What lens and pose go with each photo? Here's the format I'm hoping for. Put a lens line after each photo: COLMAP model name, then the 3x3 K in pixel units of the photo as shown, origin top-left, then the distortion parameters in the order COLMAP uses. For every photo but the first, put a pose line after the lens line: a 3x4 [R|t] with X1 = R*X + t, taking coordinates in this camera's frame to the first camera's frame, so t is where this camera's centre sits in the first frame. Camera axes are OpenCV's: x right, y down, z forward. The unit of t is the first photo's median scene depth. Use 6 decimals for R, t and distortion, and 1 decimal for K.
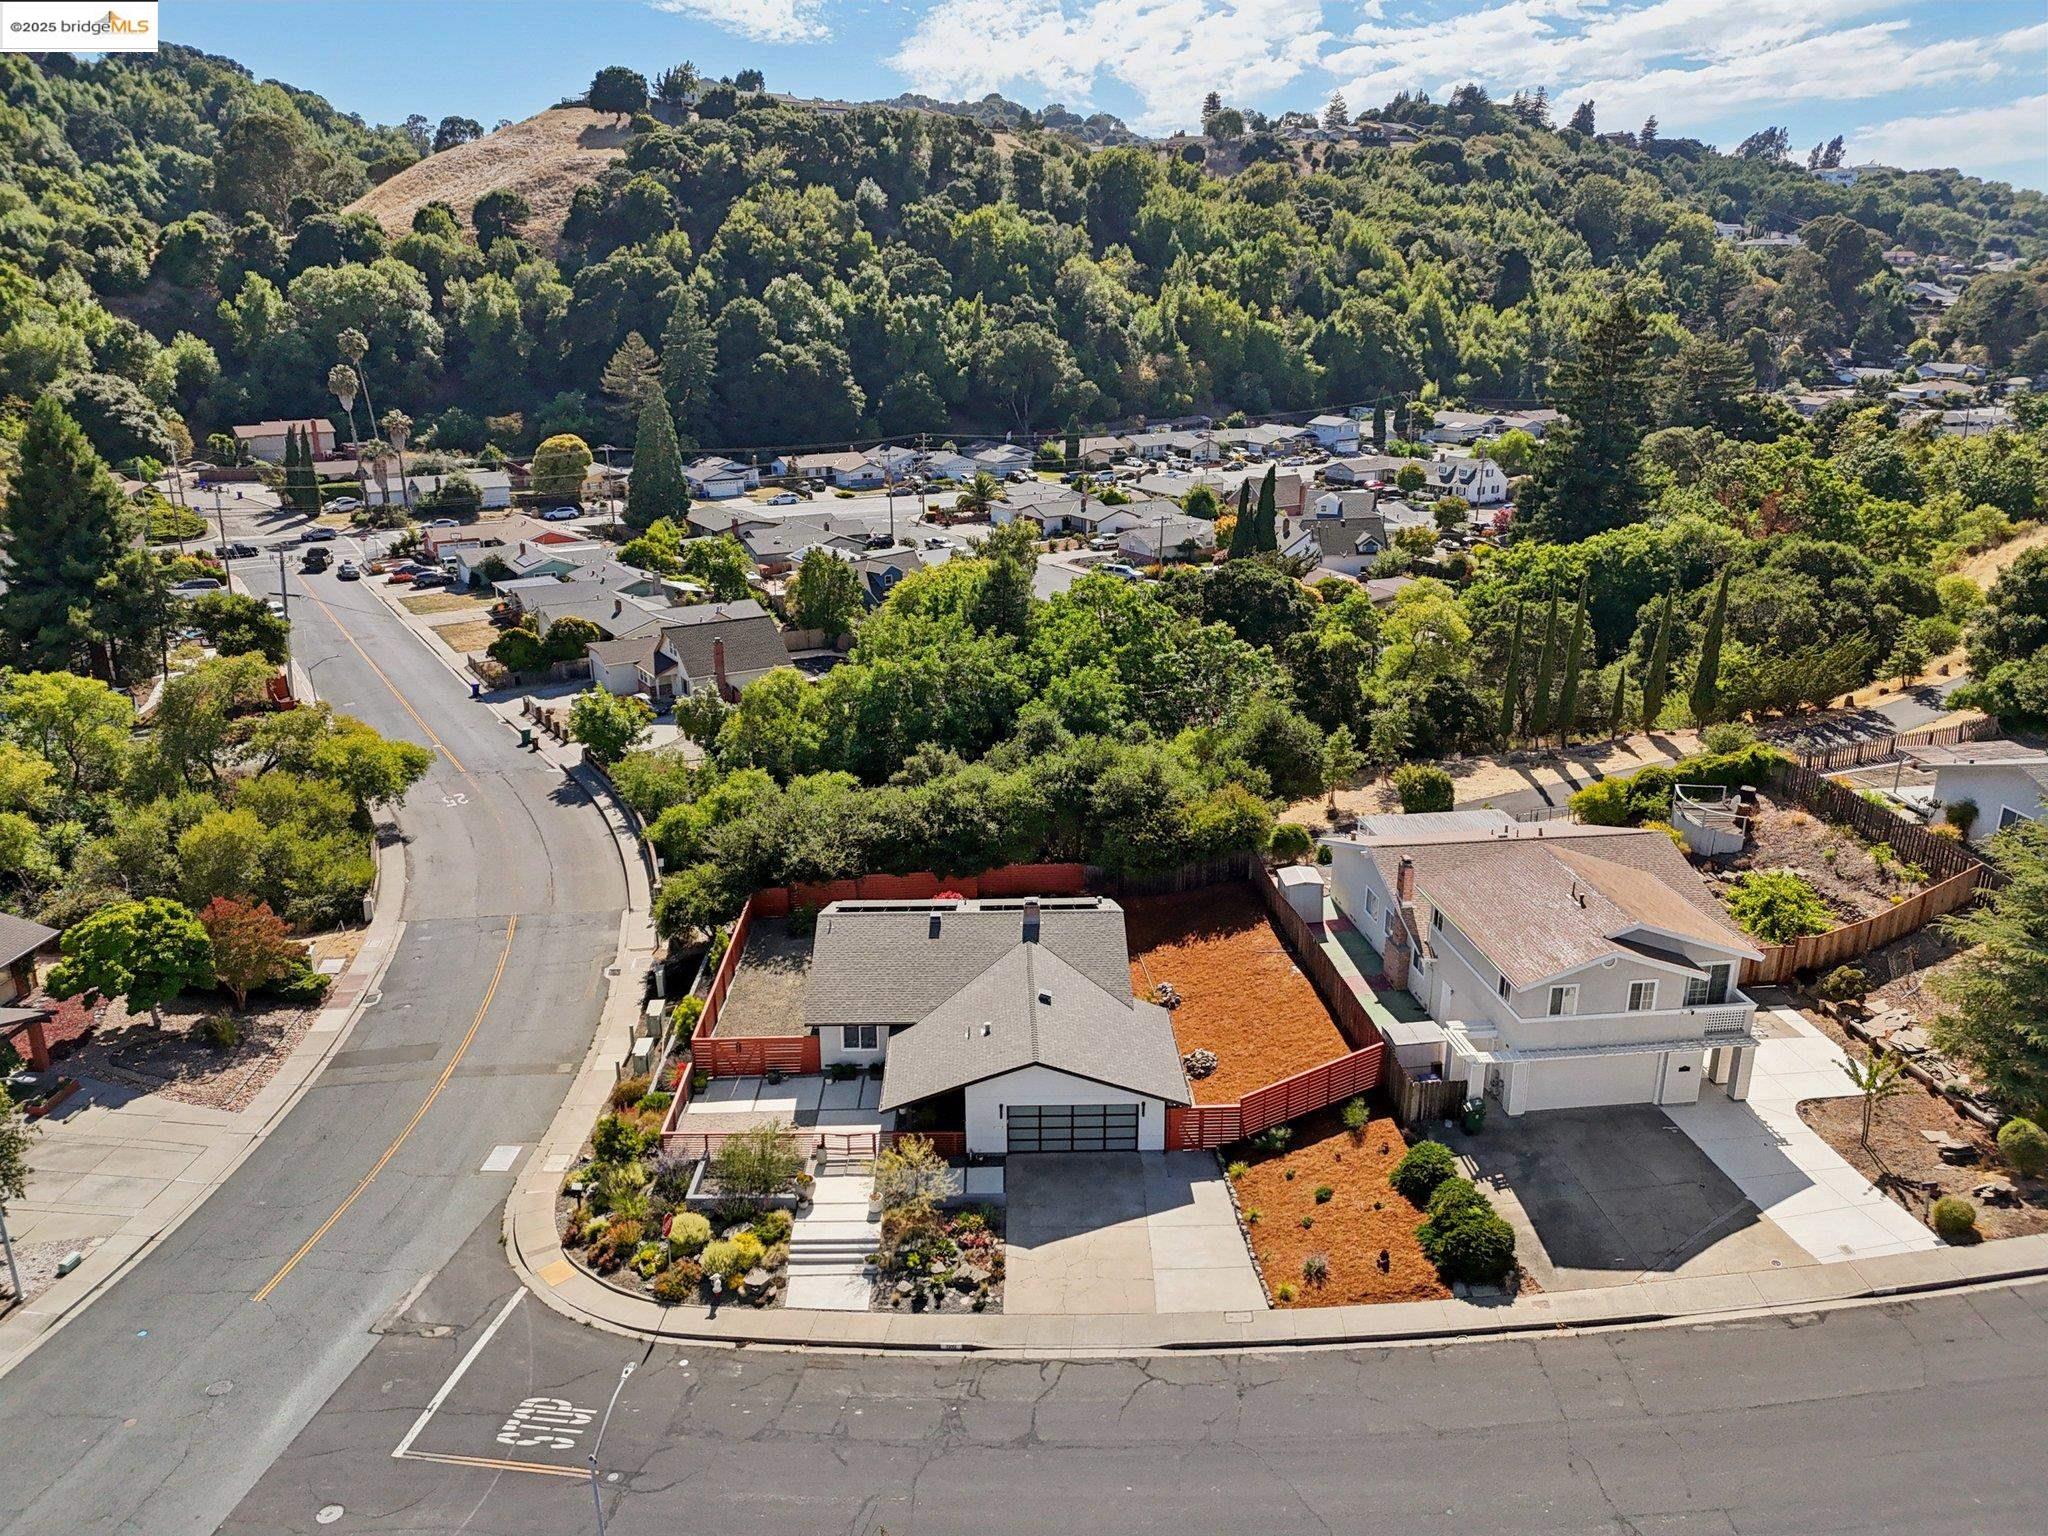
lens RADIAL K [[1496.7, 0, 1021.5], [0, 1496.7, 753.2], [0, 0, 1]] dist [0.072910, -0.077862]
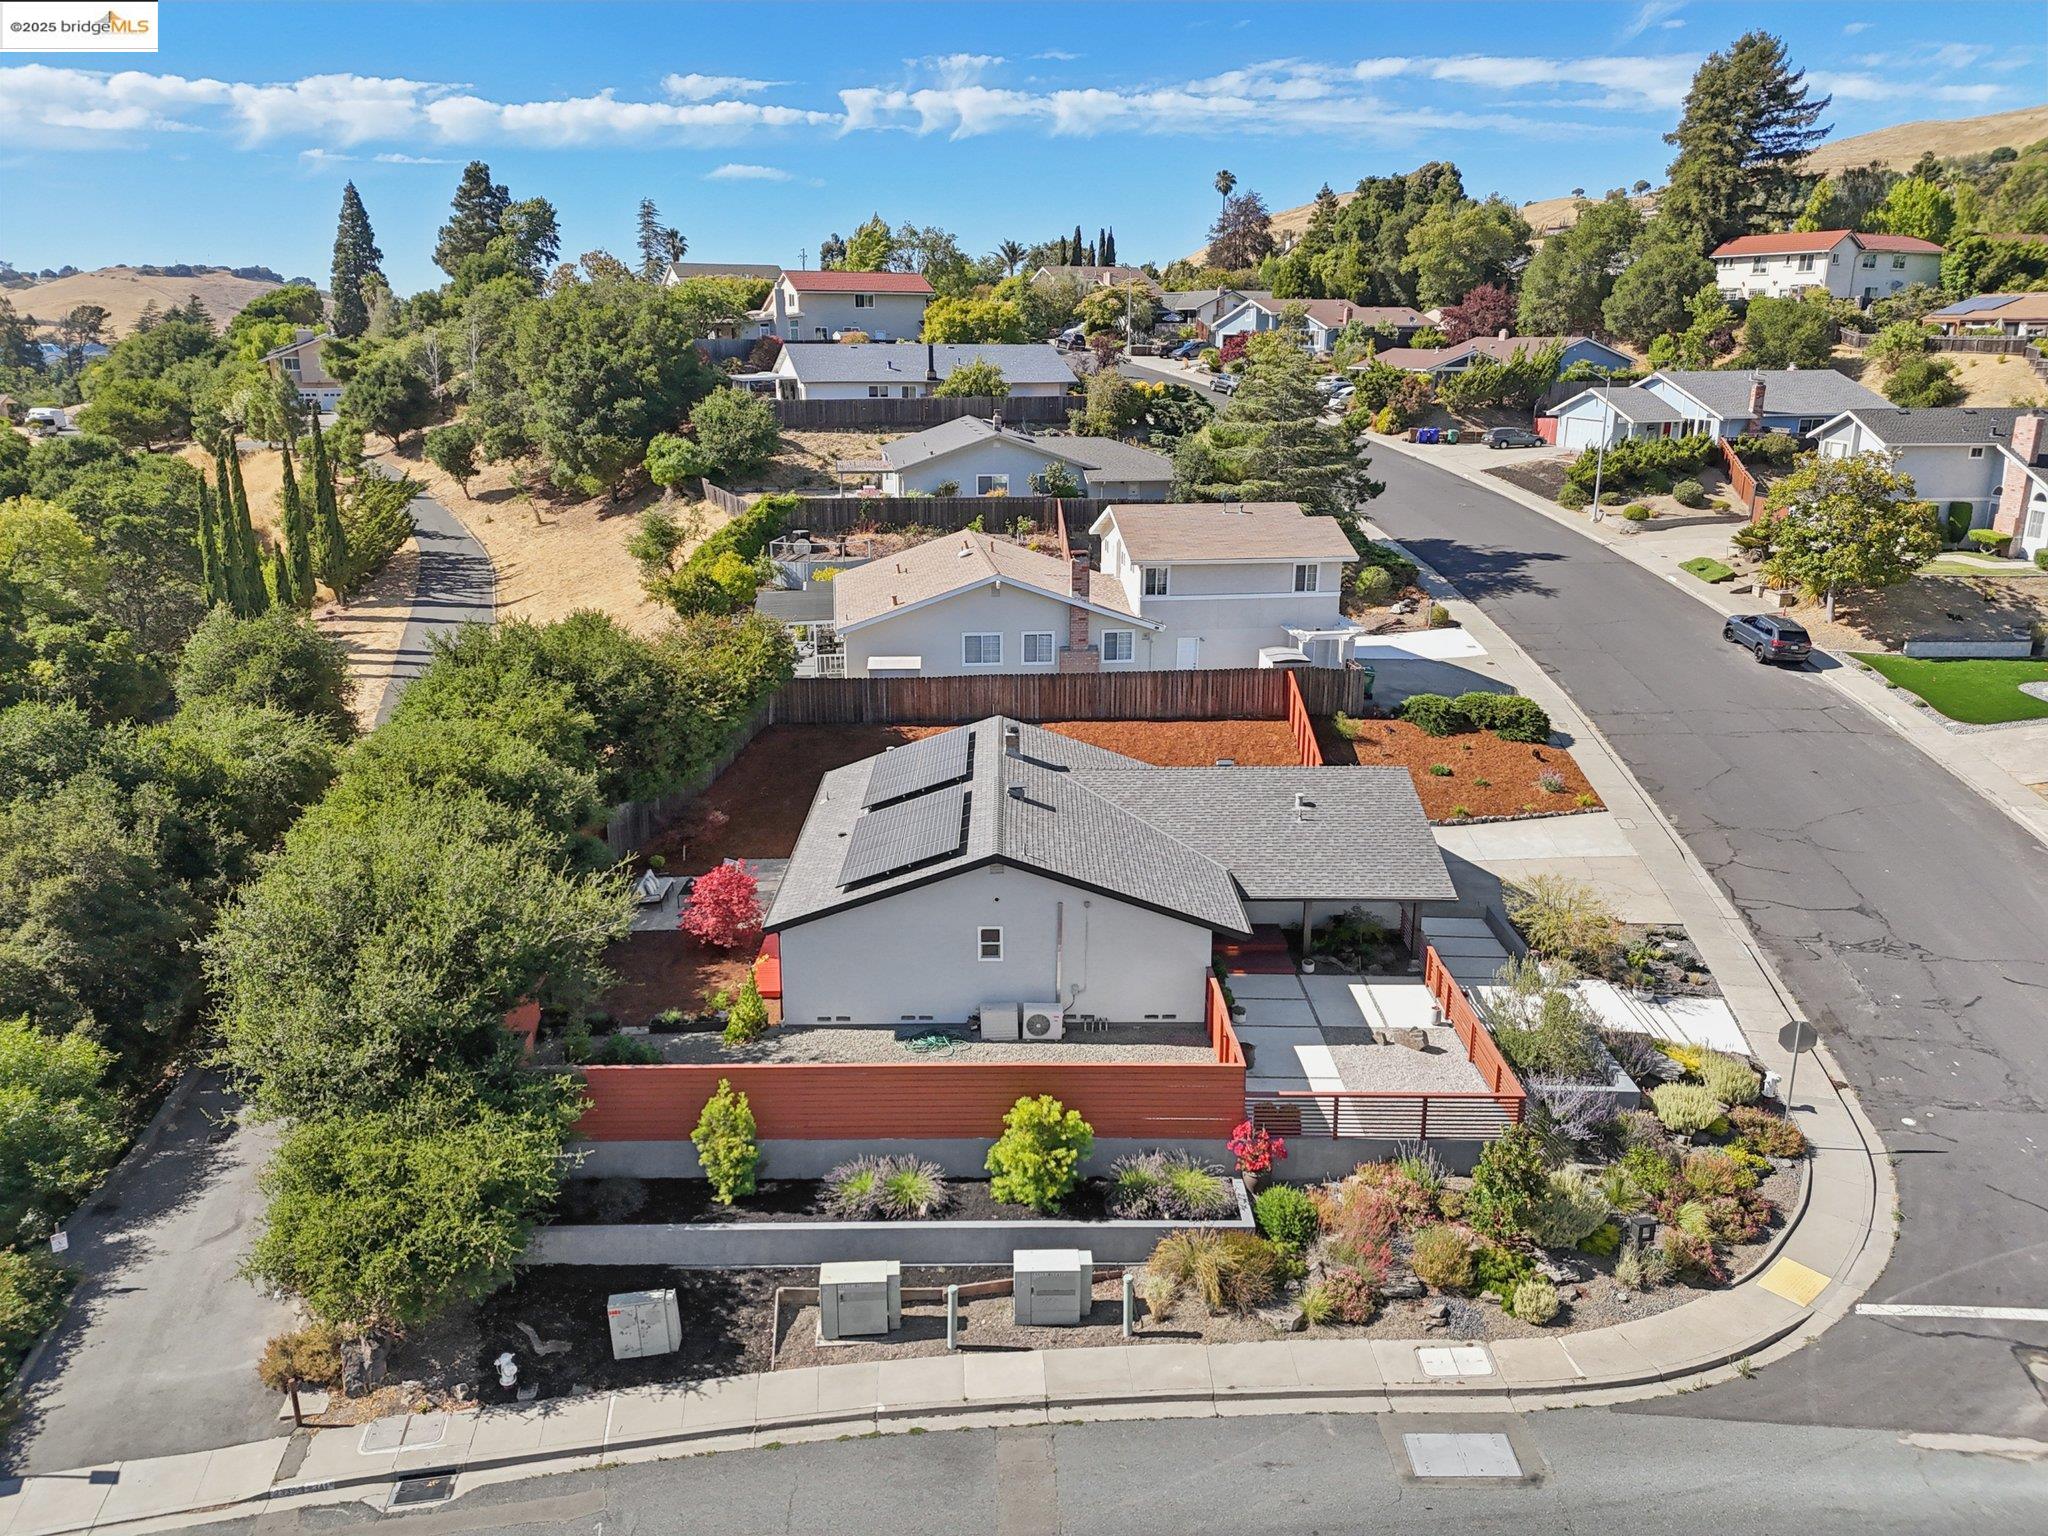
lens RADIAL K [[1496.7, 0, 1027.2], [0, 1496.7, 772.8], [0, 0, 1]] dist [0.072910, -0.077862]
pose [[0.011291, -0.279840, 0.959980, -0.557675], [0.304172, 0.915507, 0.263299, -0.049459], [-0.952550, 0.289026, 0.095456, 0.805667]]
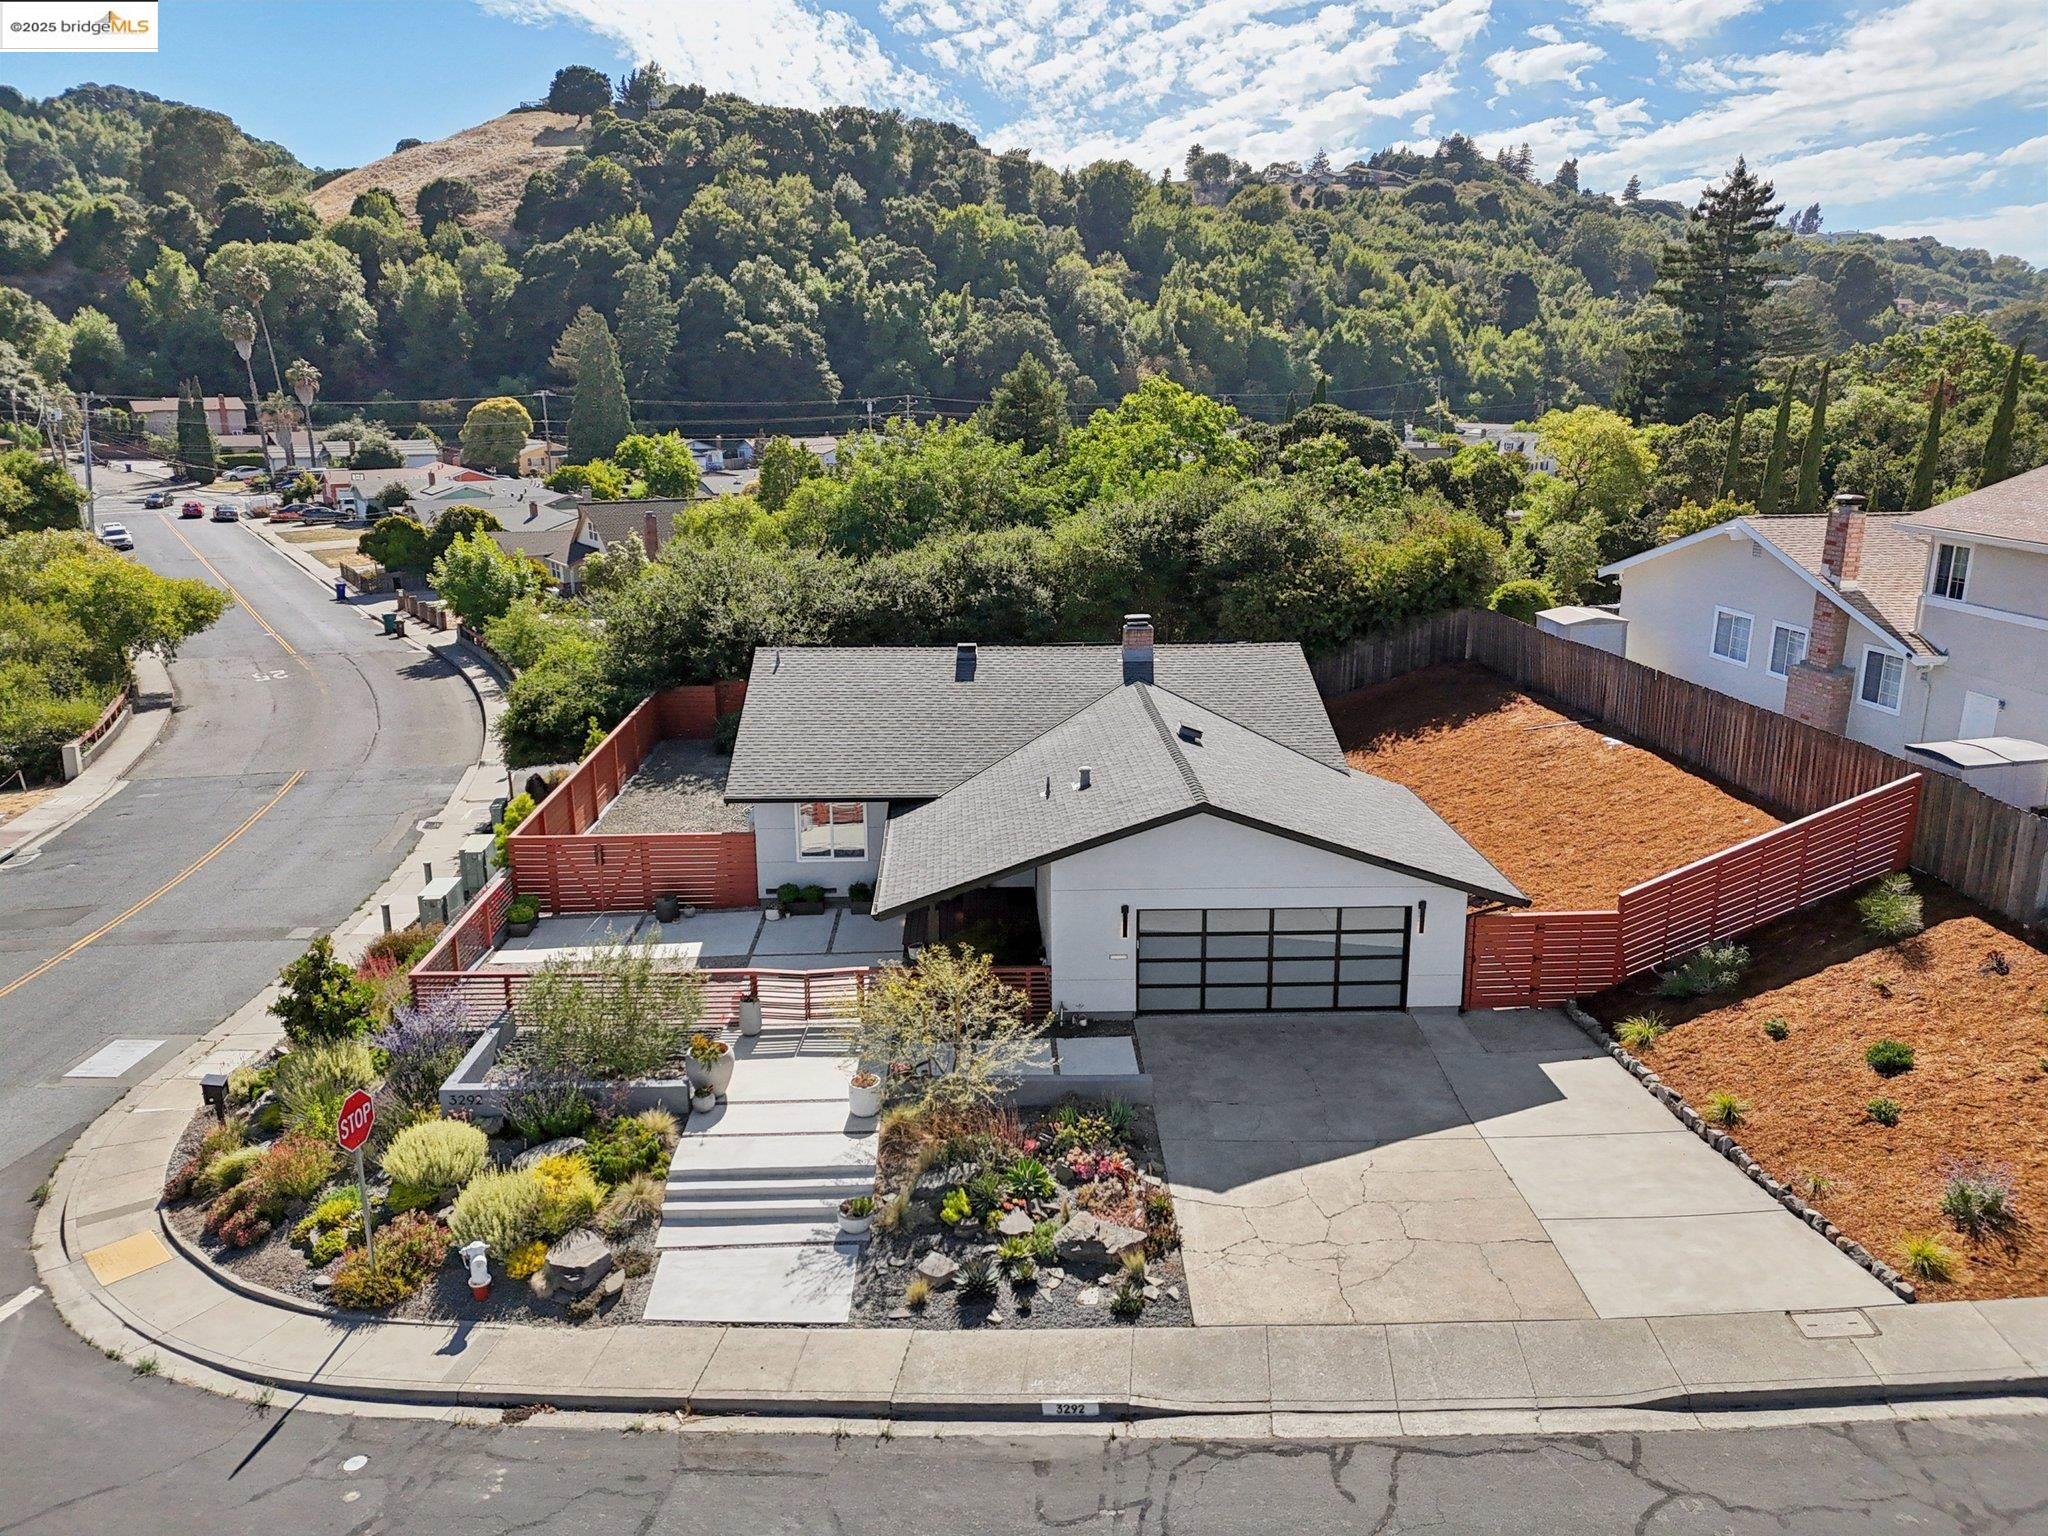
lens RADIAL K [[1496.7, 0, 1022.8], [0, 1496.7, 760.4], [0, 0, 1]] dist [0.072910, -0.077862]
pose [[0.999856, -0.005690, 0.015992, -0.039413], [0.006554, 0.998495, -0.054457, 0.156627], [-0.015658, 0.054554, 0.998388, 0.382933]]
